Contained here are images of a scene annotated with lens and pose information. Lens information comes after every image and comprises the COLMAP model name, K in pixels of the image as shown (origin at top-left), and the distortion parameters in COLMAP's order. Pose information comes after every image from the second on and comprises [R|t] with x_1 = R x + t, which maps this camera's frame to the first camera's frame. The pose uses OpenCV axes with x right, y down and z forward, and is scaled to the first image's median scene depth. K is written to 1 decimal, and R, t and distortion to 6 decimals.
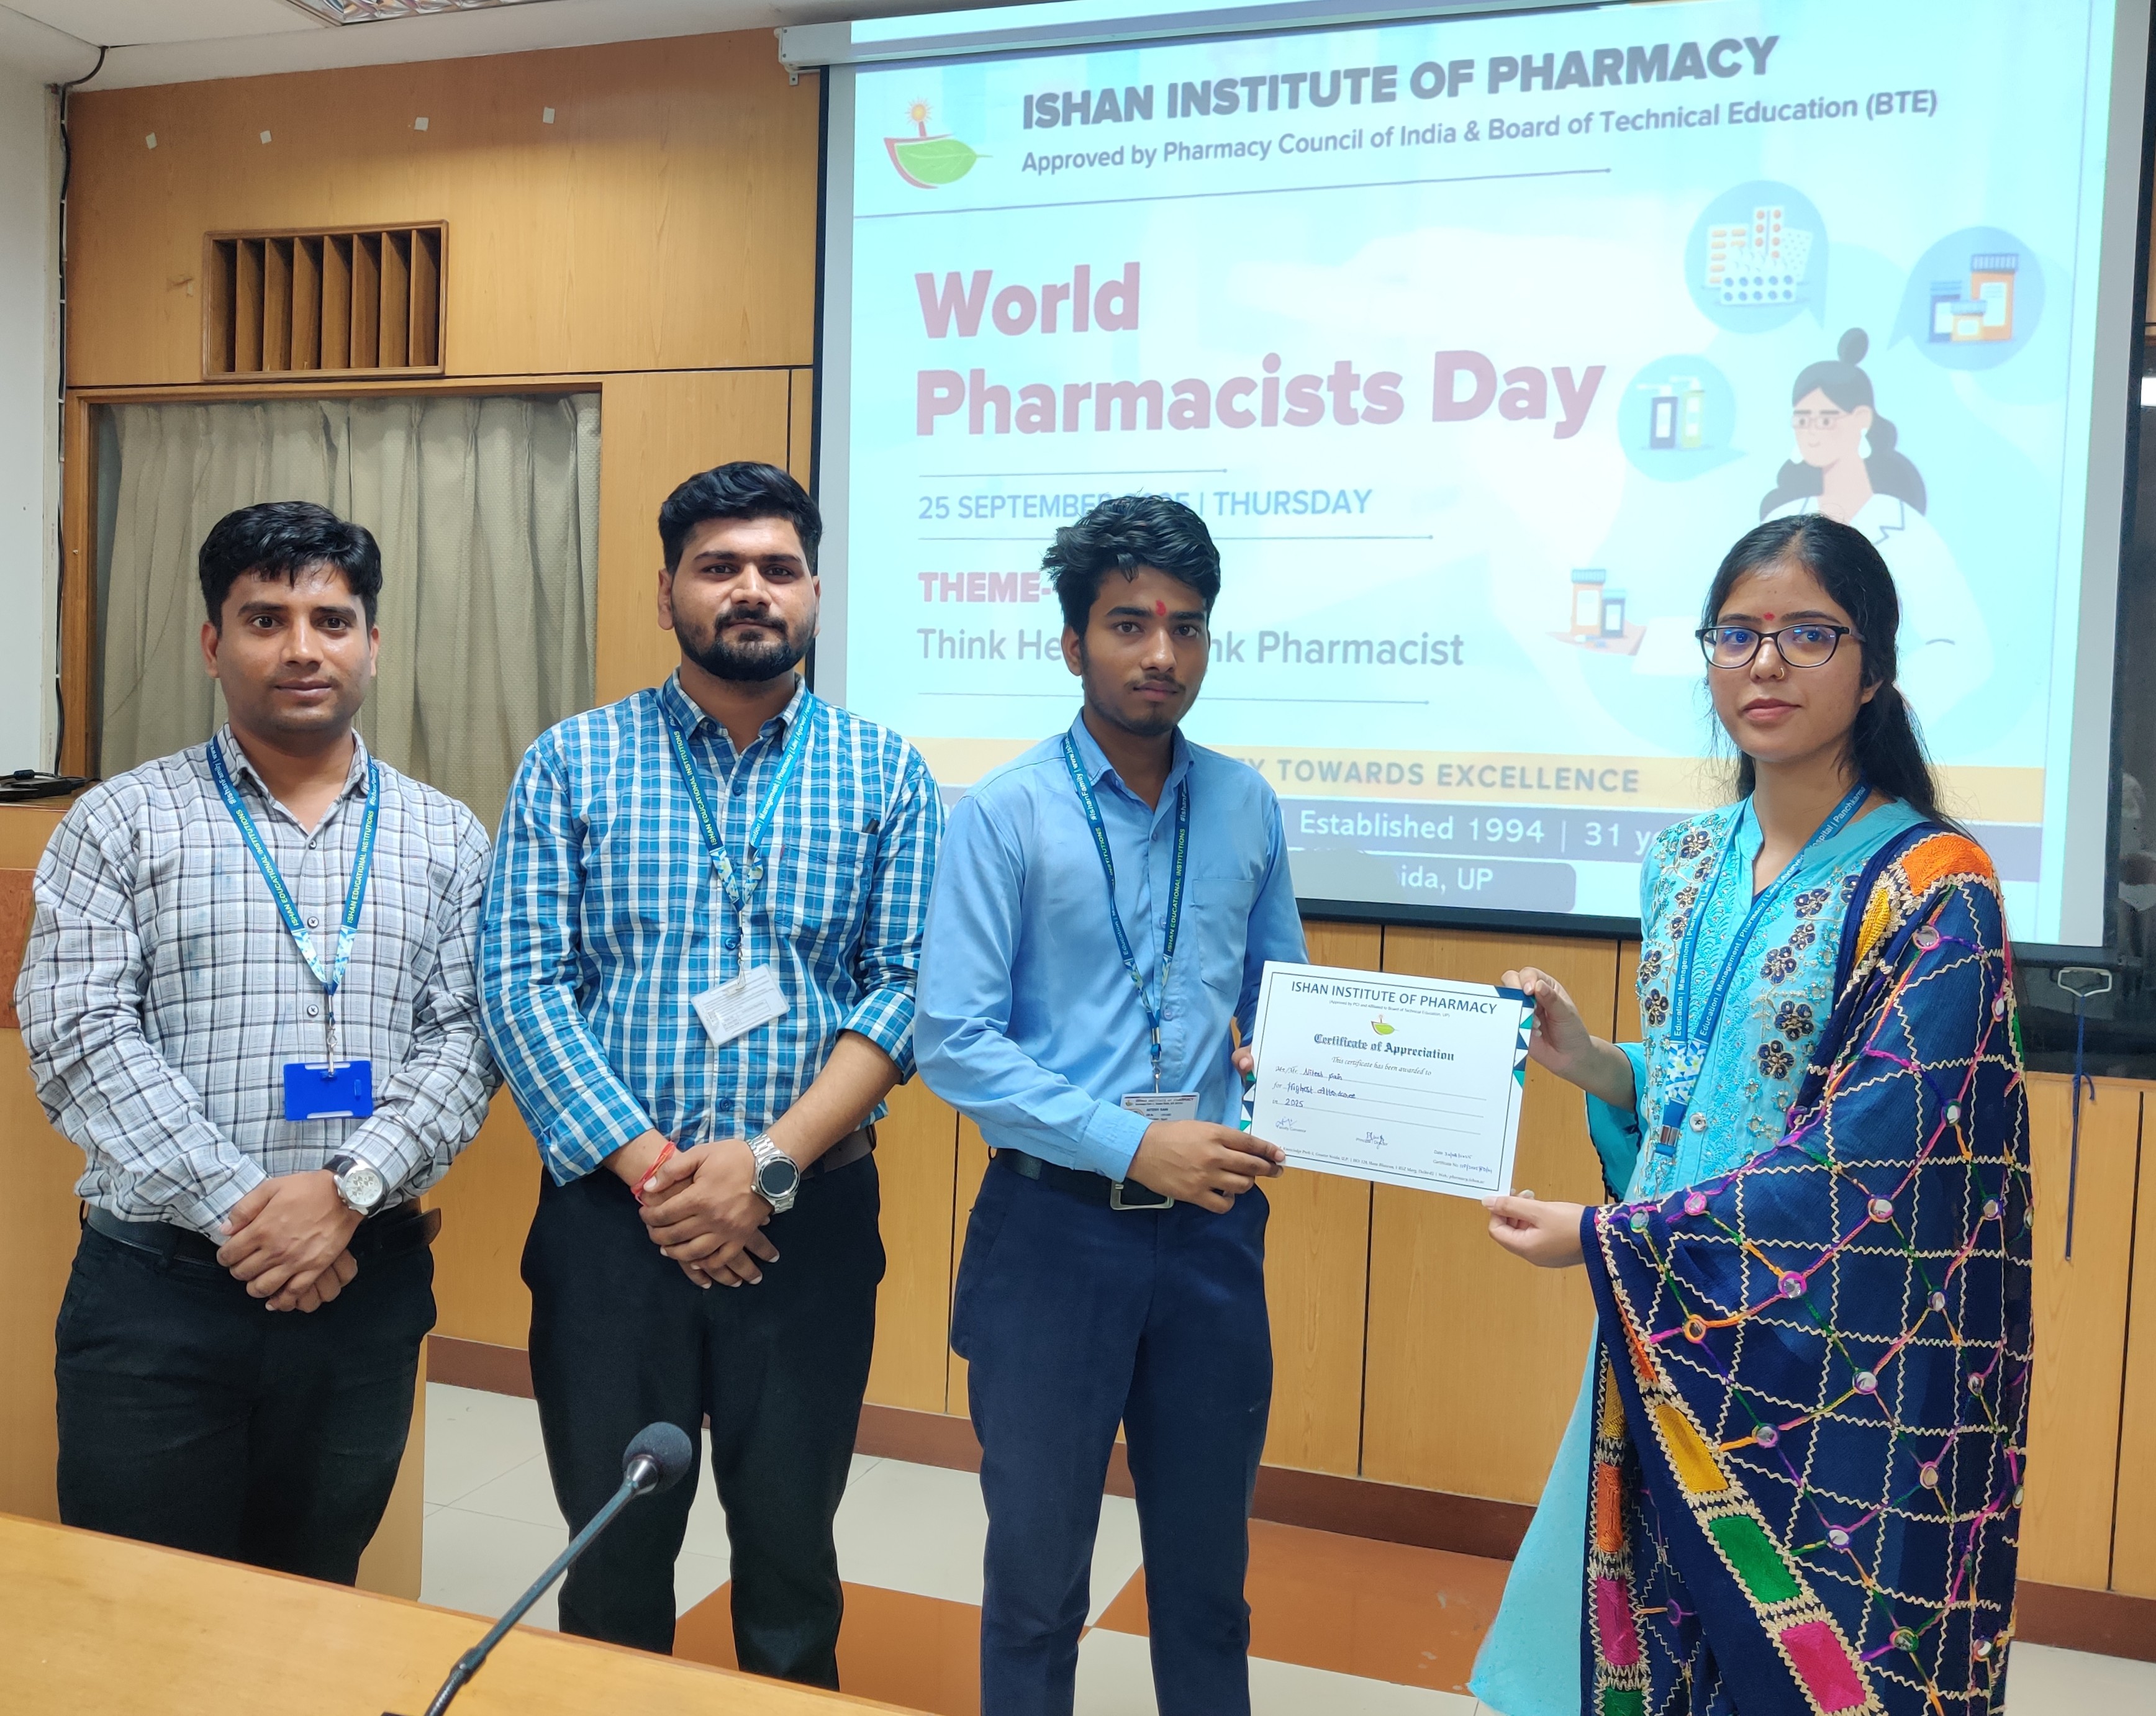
lens RADIAL K [[2010.5, 0, 1151.1], [0, 2010.5, 866.8], [0, 0, 1]] dist [0.090683, -0.220687]
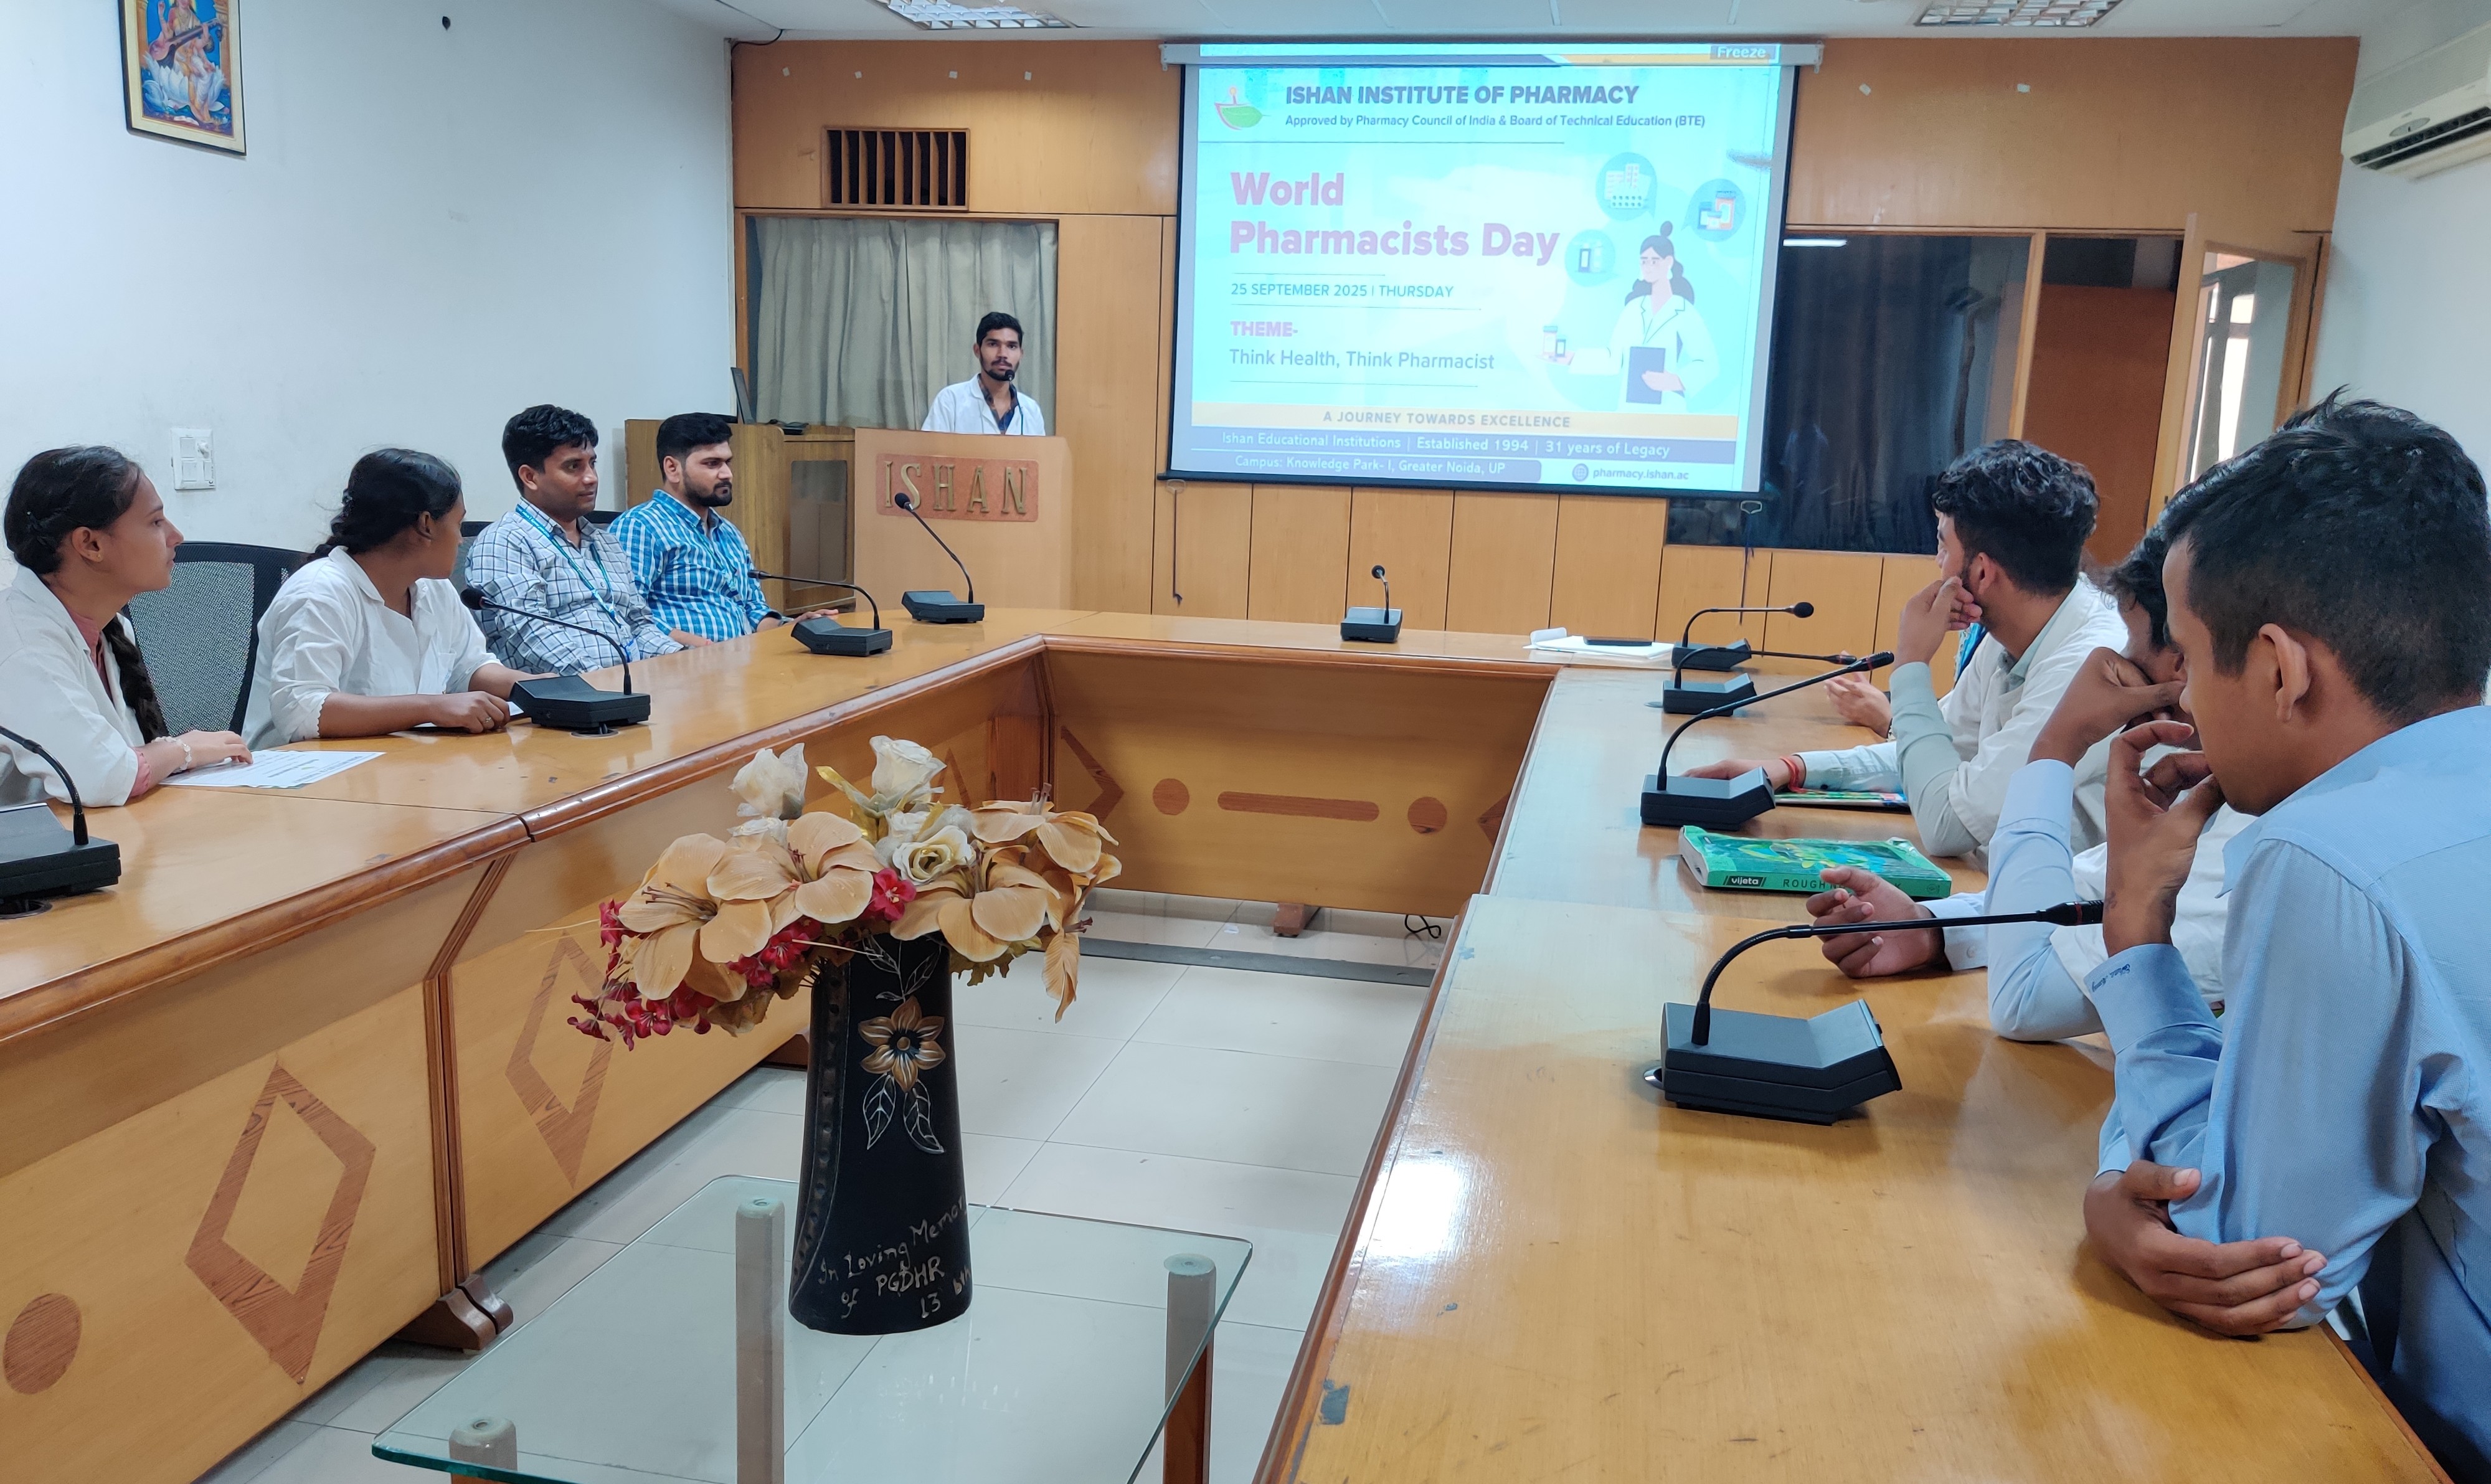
lens RADIAL K [[1995.2, 0, 1213.5], [0, 1995.2, 875.9], [0, 0, 1]] dist [0.062173, -0.171169]
pose [[0.994790, -0.021637, 0.099622, -0.378523], [0.005011, 0.986414, 0.164203, 0.085519], [-0.101822, -0.162848, 0.981383, -1.207434]]
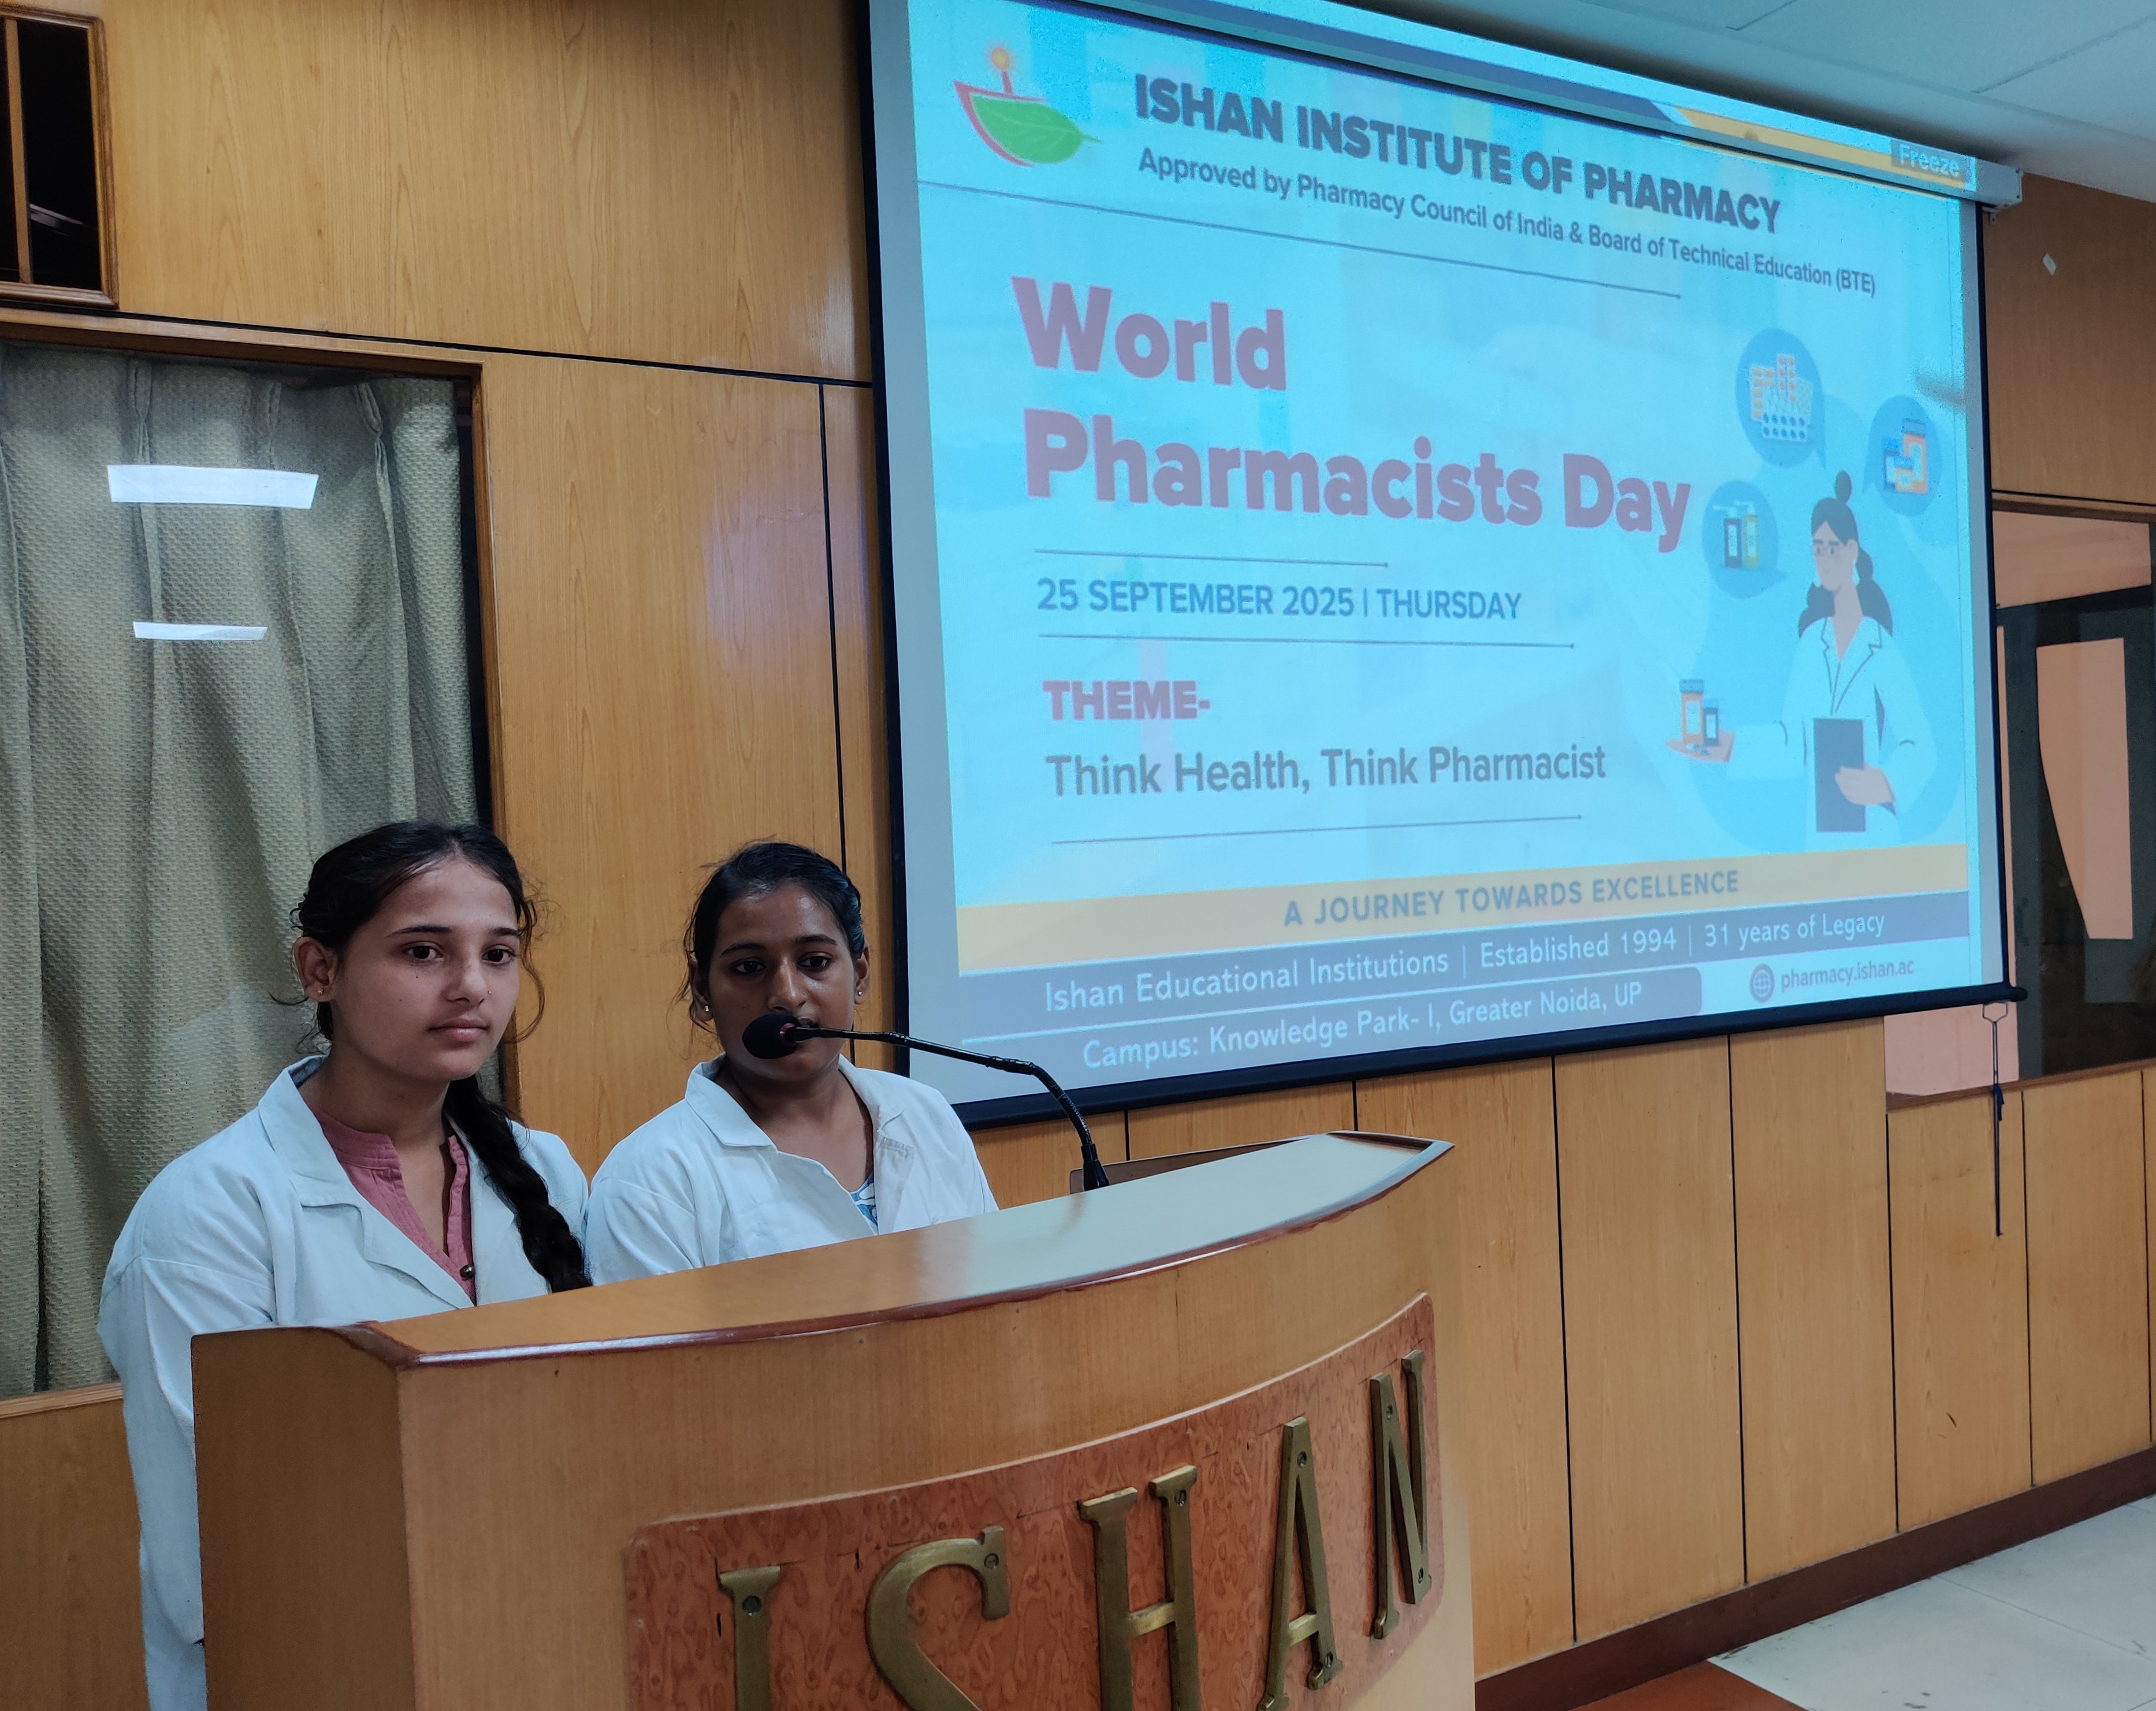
lens RADIAL K [[1781.0, 0, 1141.2], [0, 1781.0, 902.6], [0, 0, 1]] dist [0.062401, -0.165366]
pose [[0.663031, -0.089335, 0.743243, -0.631644], [0.105198, 0.994121, 0.025645, -0.084082], [-0.741164, 0.061185, 0.668530, 0.582191]]
